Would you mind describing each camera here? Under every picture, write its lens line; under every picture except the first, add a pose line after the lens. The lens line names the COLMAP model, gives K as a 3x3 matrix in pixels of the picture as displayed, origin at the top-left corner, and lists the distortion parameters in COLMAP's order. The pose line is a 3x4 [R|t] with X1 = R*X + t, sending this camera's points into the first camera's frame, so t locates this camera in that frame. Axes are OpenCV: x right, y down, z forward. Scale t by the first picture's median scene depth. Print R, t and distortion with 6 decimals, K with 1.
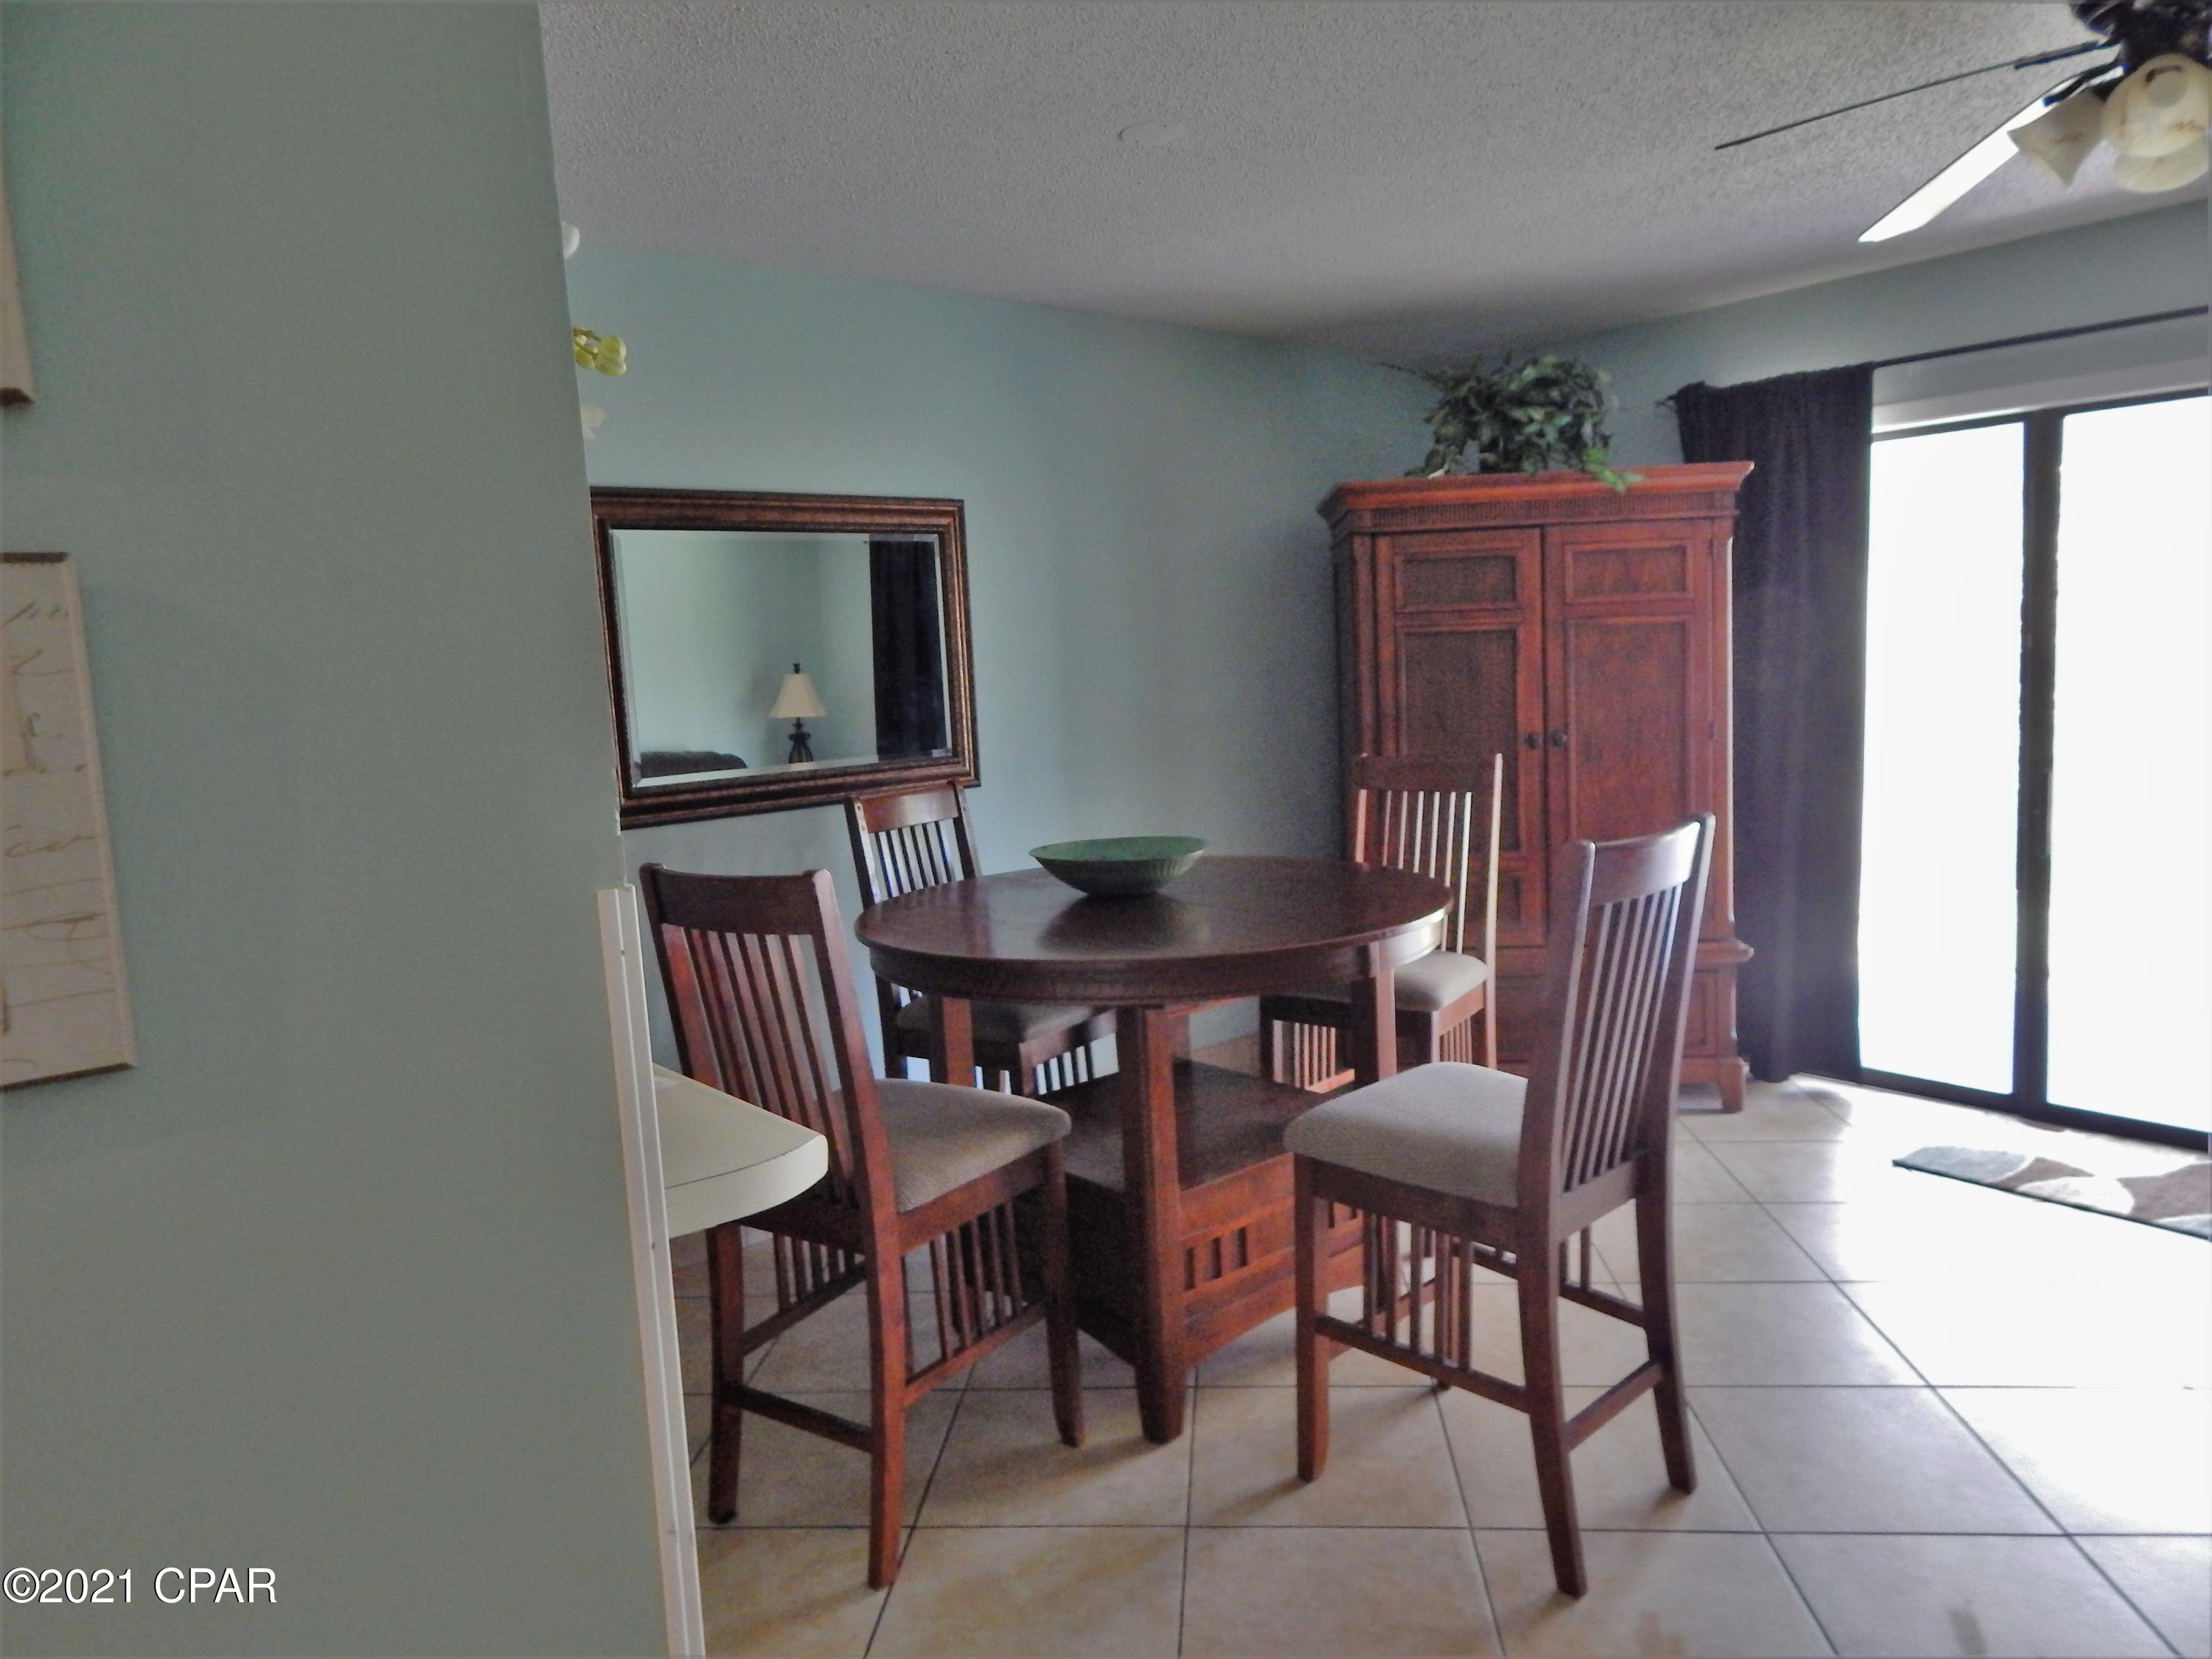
lens RADIAL K [[1450.2, 0, 1103.6], [0, 1450.2, 816.0], [0, 0, 1]] dist [-0.002845, -0.008433]
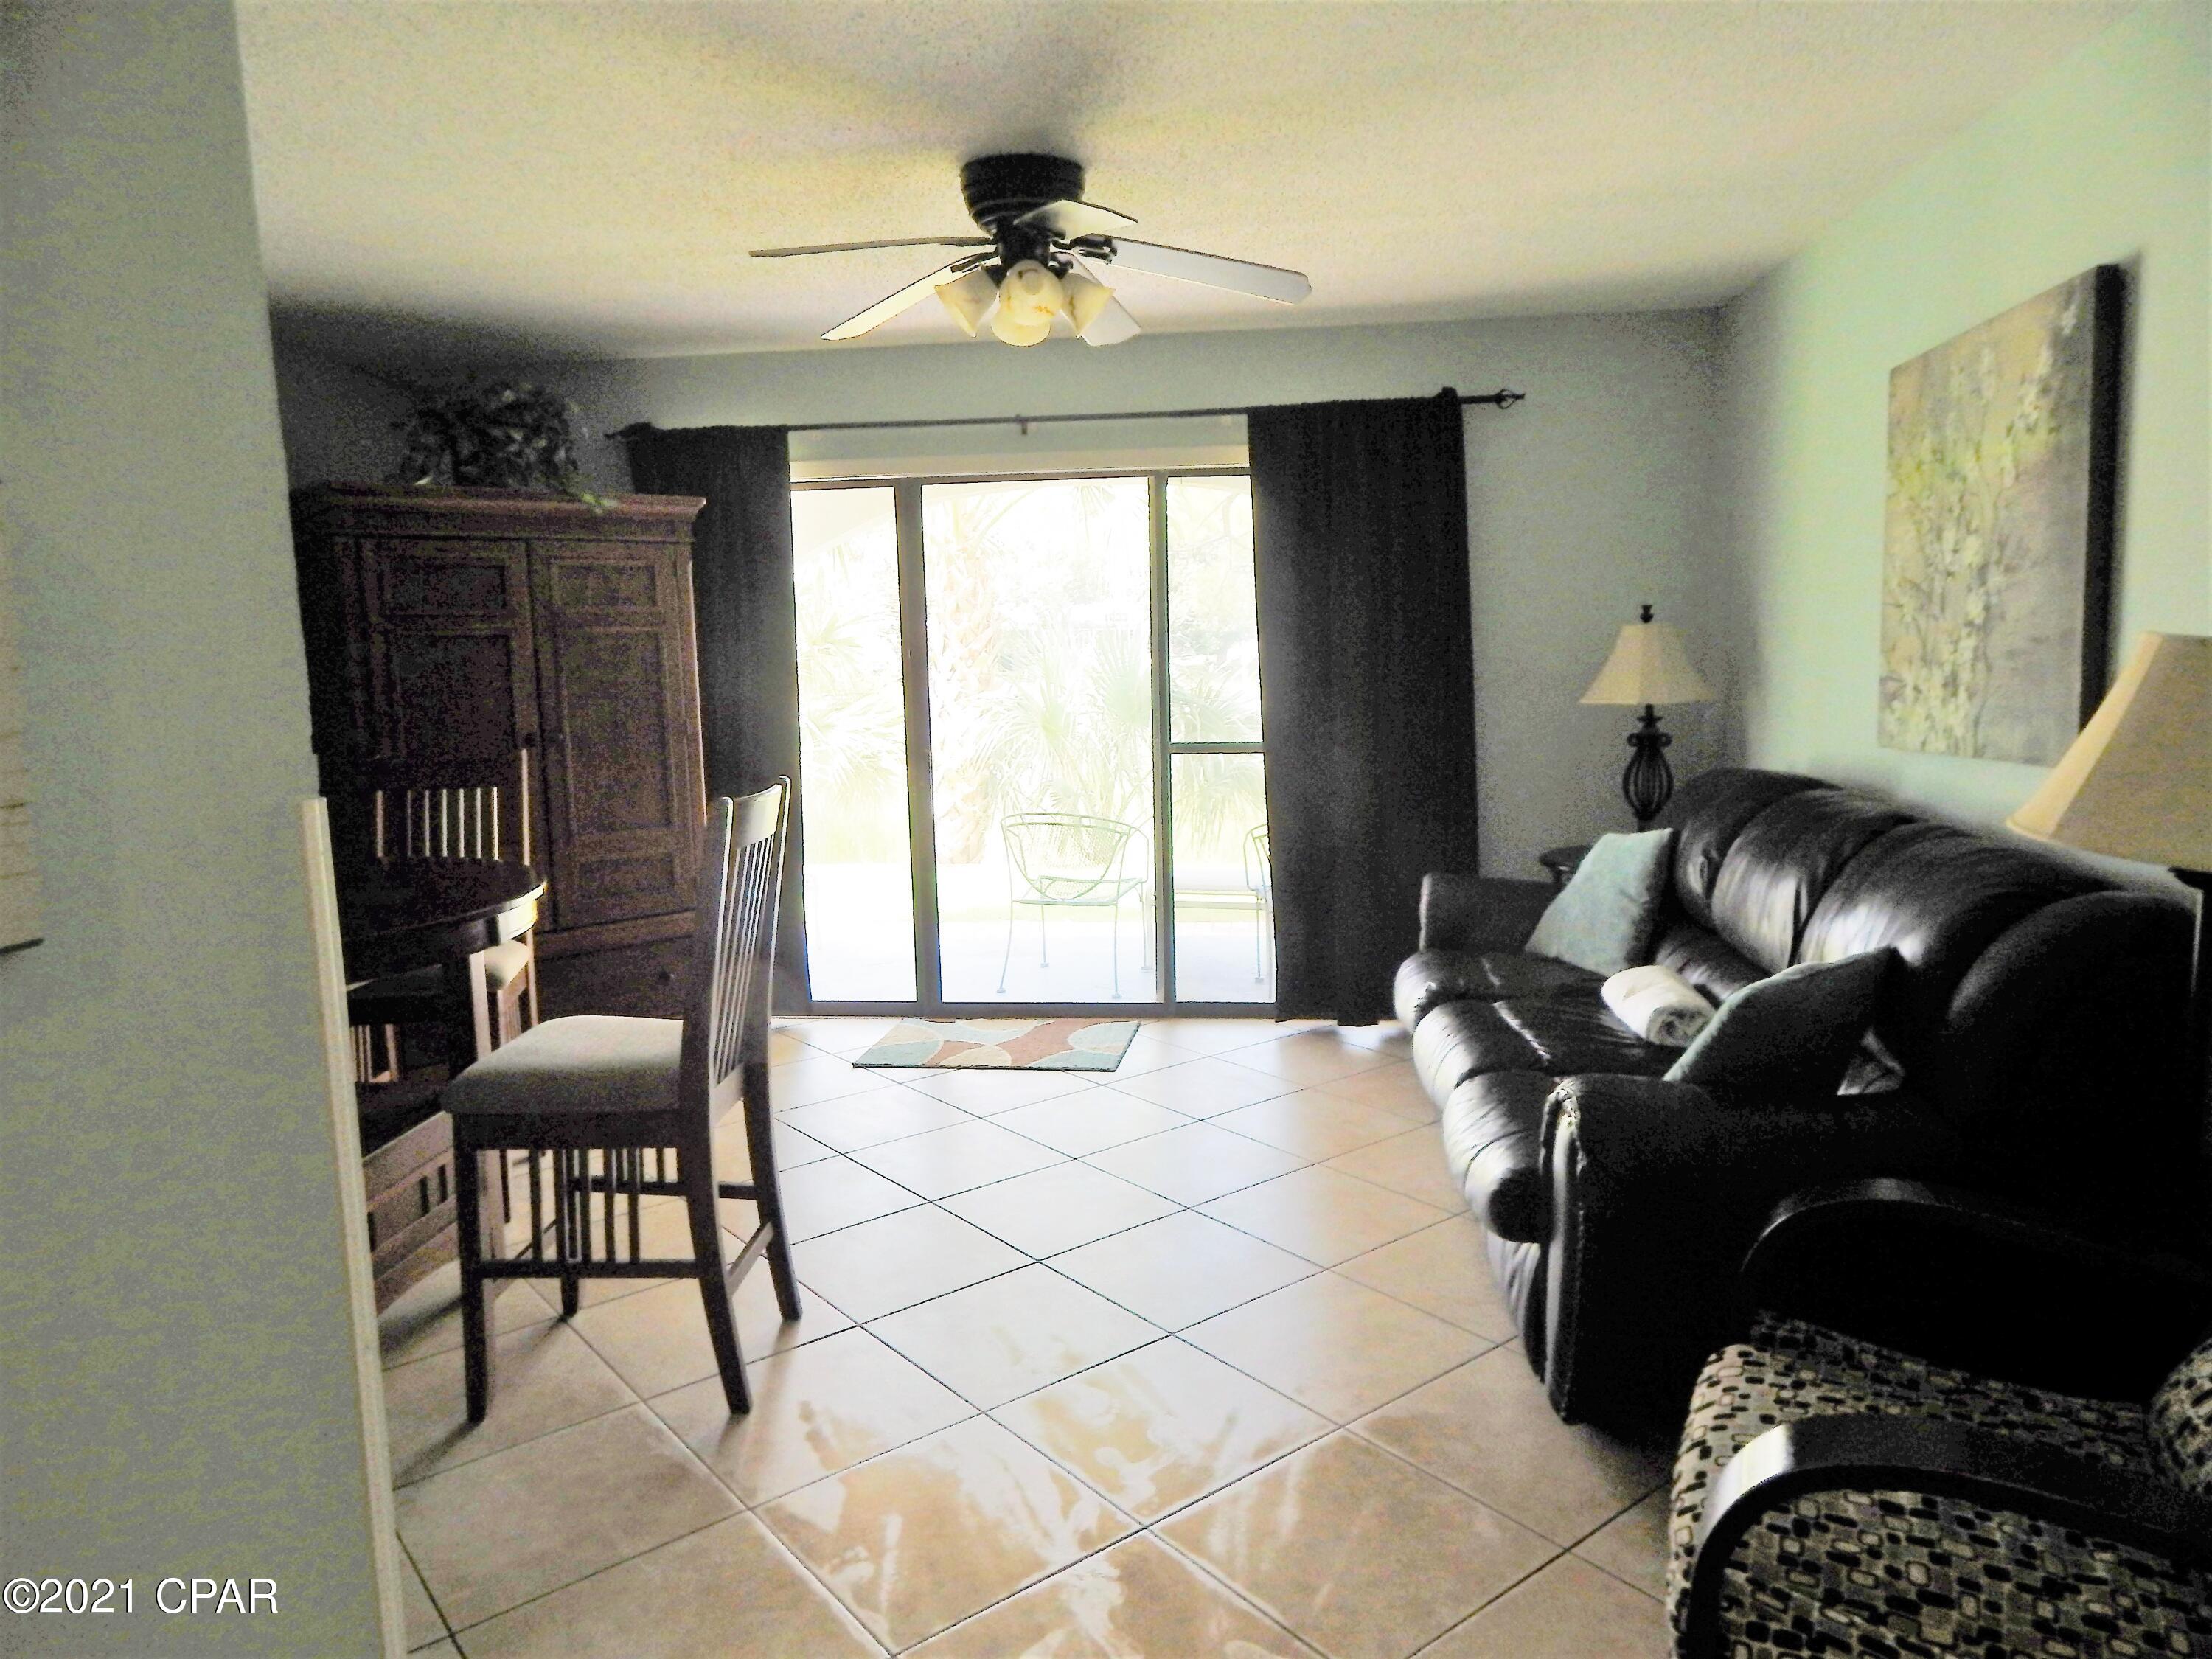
lens RADIAL K [[1450.2, 0, 1119.4], [0, 1450.2, 816.5], [0, 0, 1]] dist [-0.002845, -0.008433]
pose [[0.709573, -0.059035, 0.702155, -0.155871], [0.069814, 0.997471, 0.013313, 0.021740], [-0.701165, 0.039574, 0.711900, -0.066453]]
